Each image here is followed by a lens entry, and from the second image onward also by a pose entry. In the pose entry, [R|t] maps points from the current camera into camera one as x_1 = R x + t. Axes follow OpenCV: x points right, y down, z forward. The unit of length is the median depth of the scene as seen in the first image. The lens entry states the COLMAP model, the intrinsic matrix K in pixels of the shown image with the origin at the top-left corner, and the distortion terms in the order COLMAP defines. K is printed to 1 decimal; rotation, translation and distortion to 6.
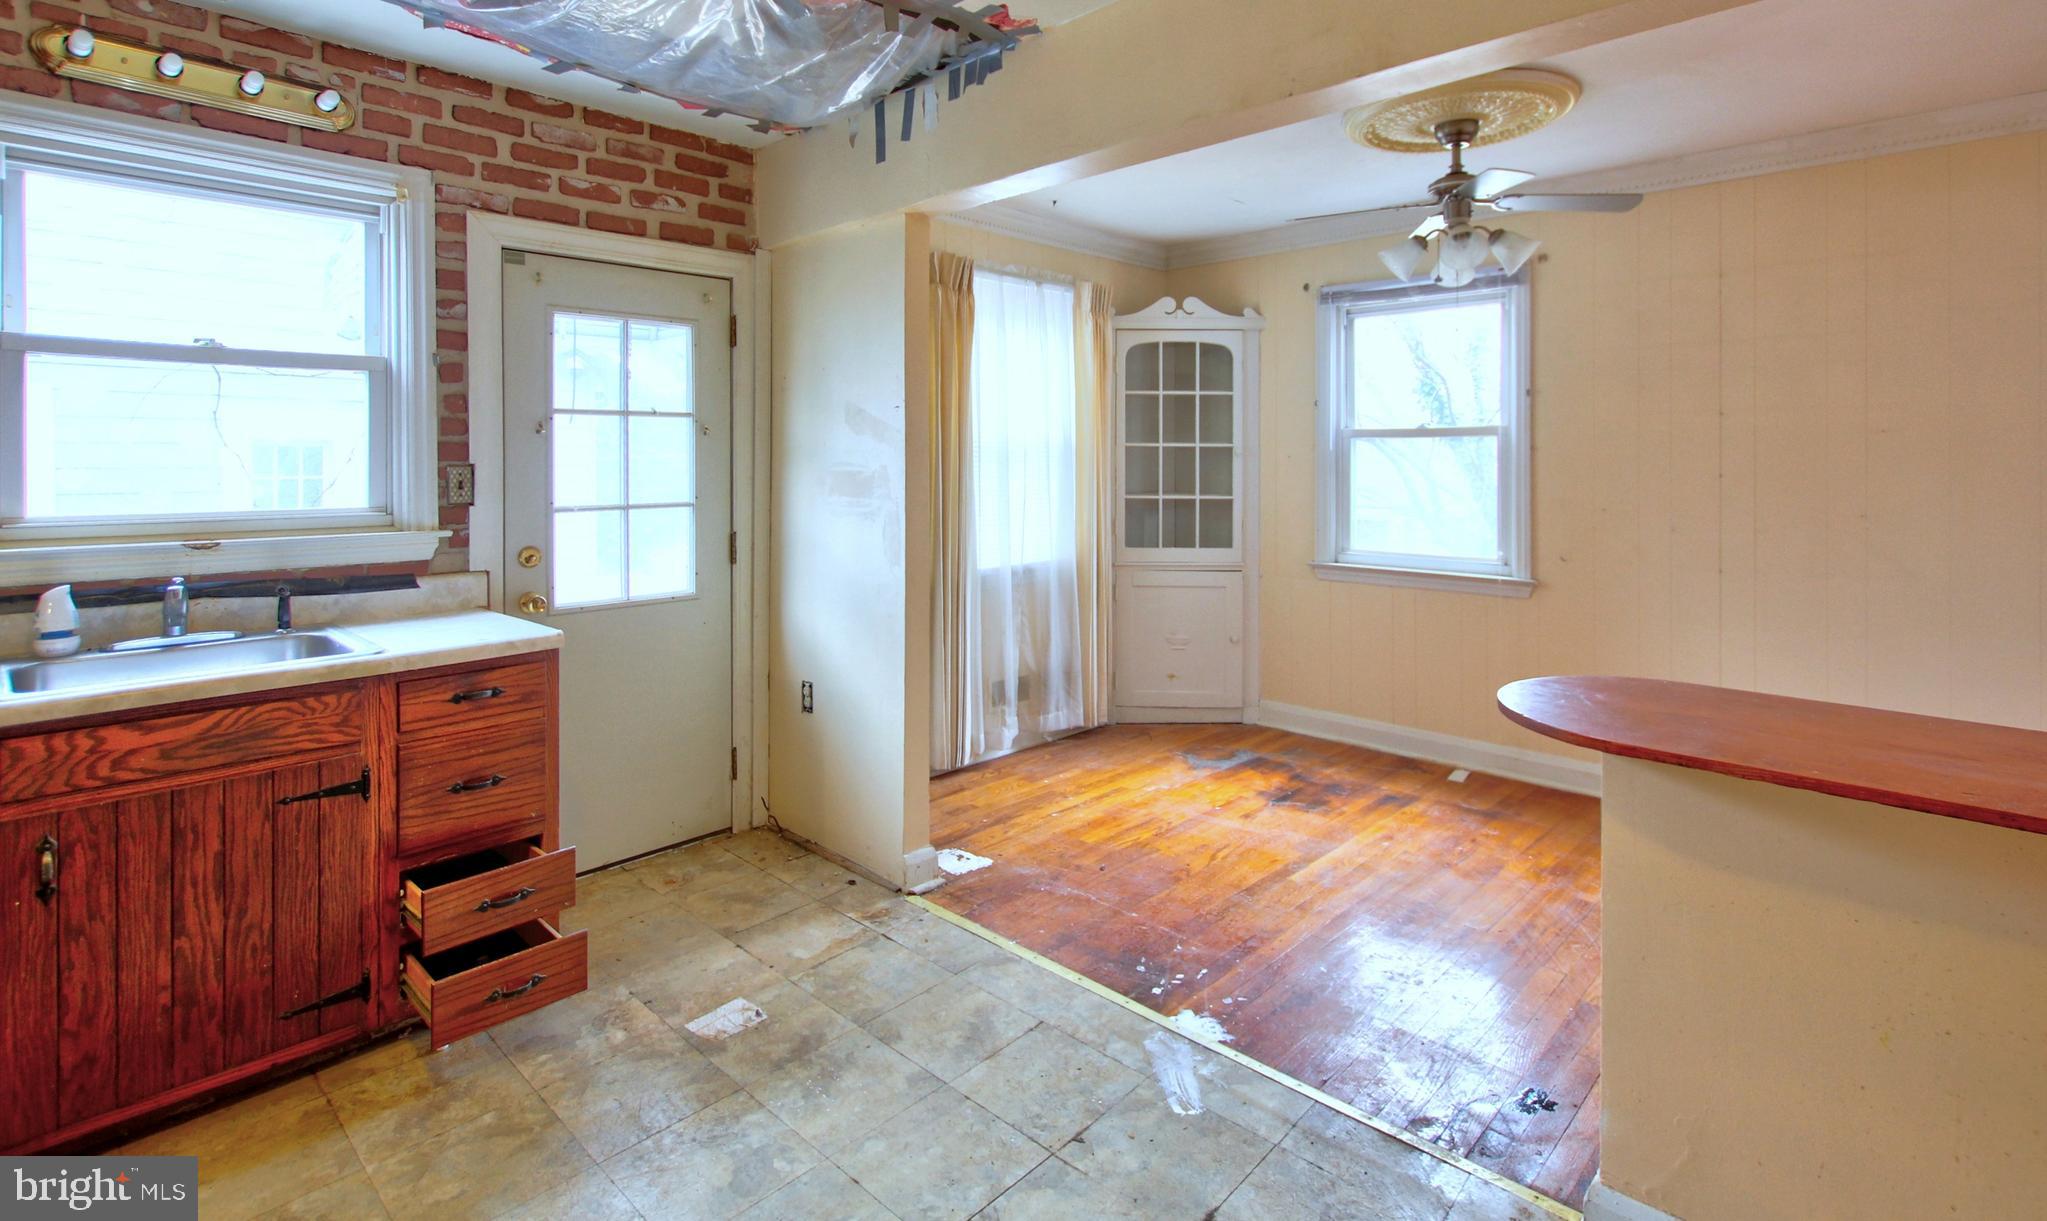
lens RADIAL K [[973.6, 0, 1023.3], [0, 973.6, 460.9], [0, 0, 1]] dist [0.004173, -0.000023]
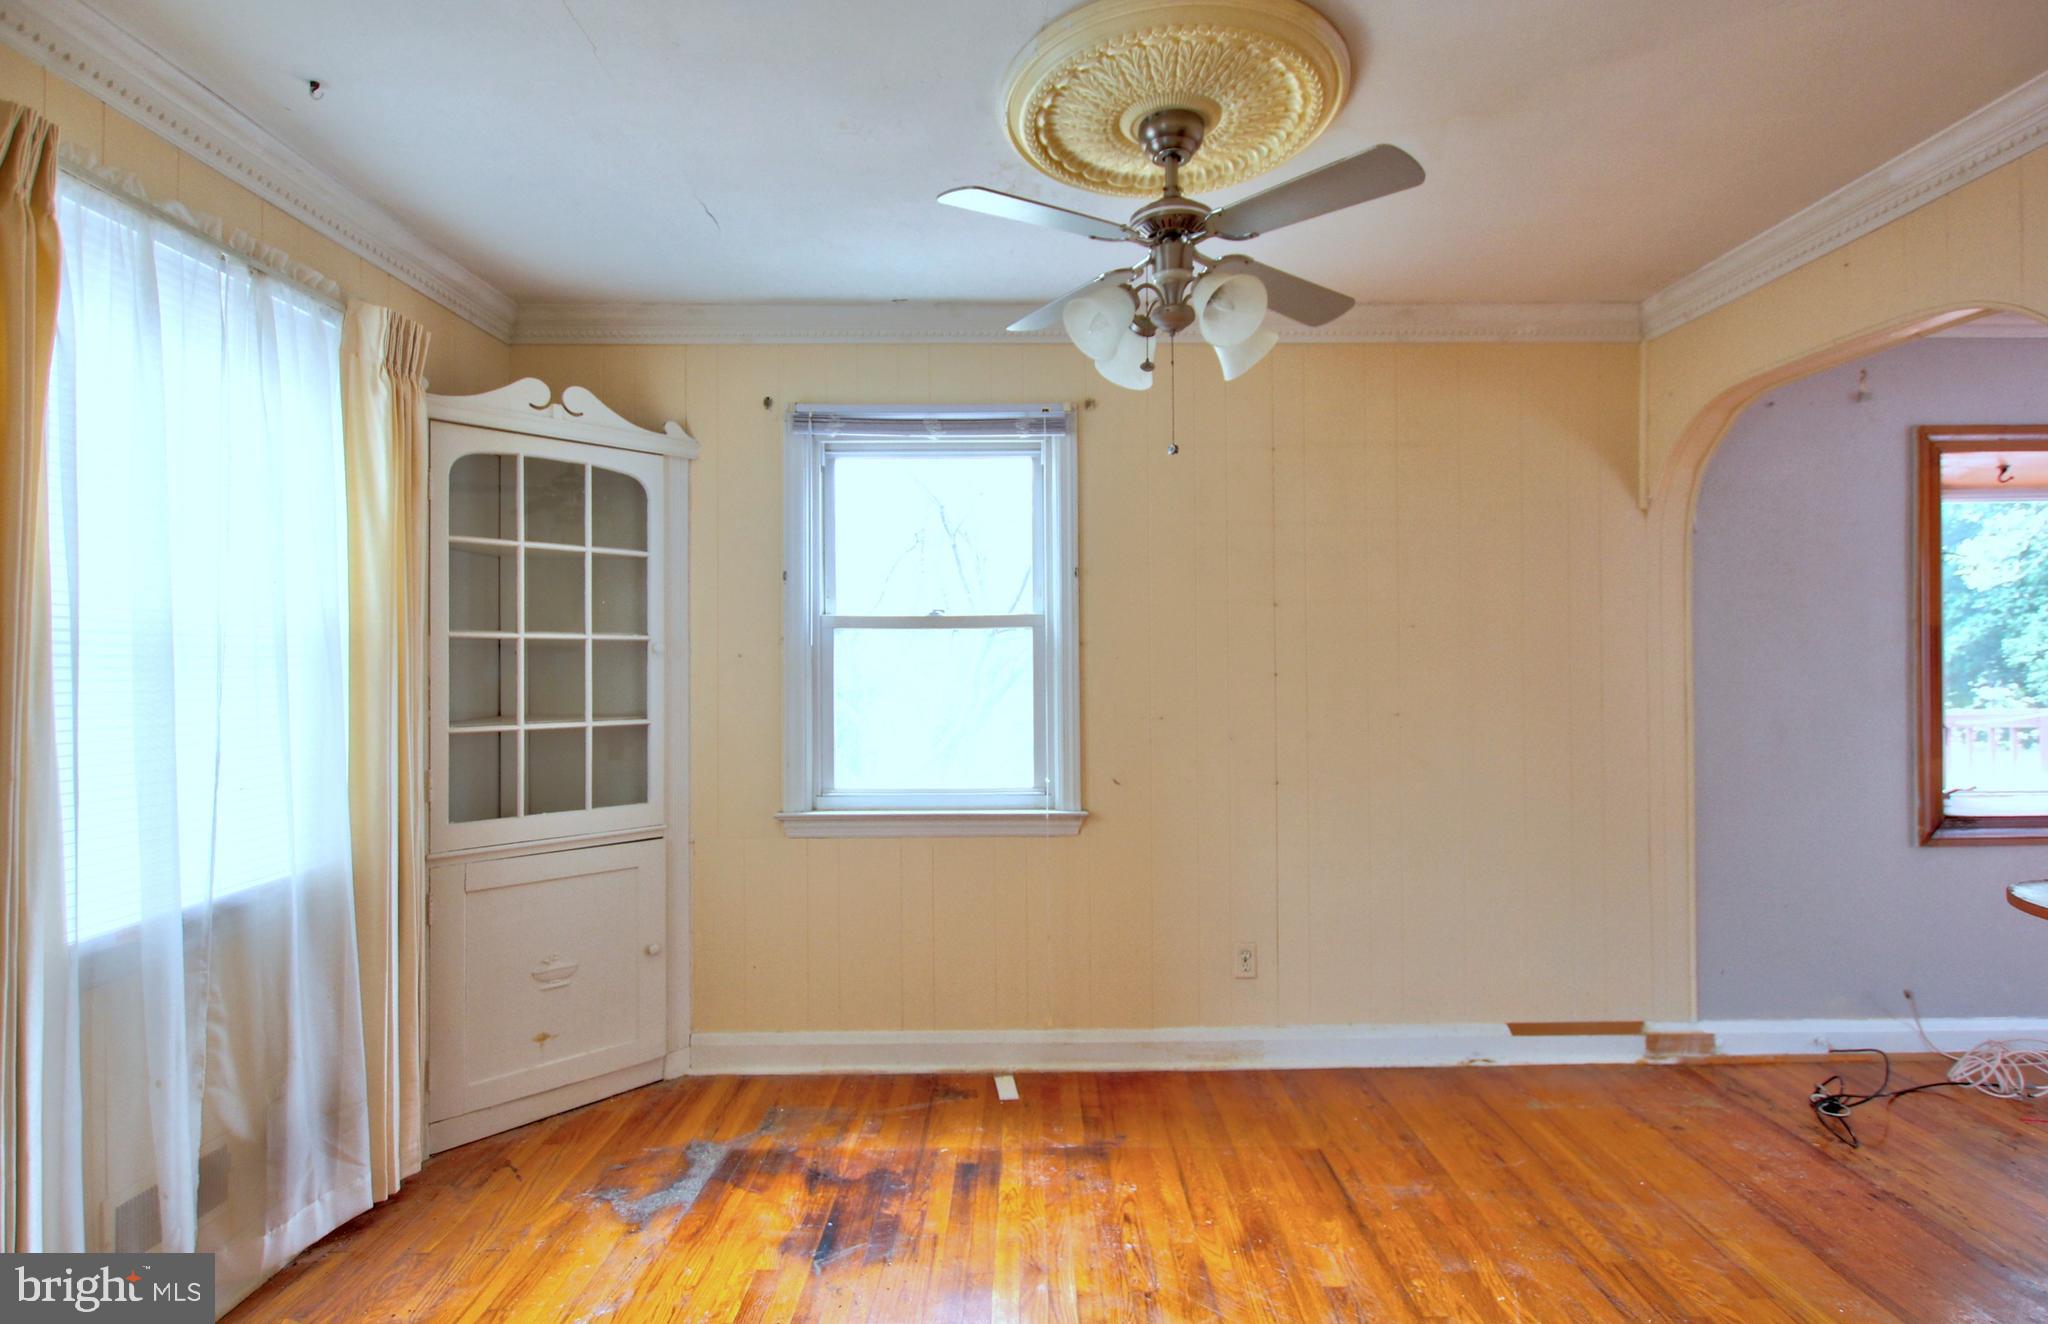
lens RADIAL K [[931.8, 0, 1026.8], [0, 931.8, 654.7], [0, 0, 1]] dist [0.002226, -0.002817]
pose [[0.715672, -0.000252, 0.698436, -0.046275], [0.008173, 0.999934, -0.008014, 0.002653], [-0.698389, 0.011444, 0.715627, 0.665650]]
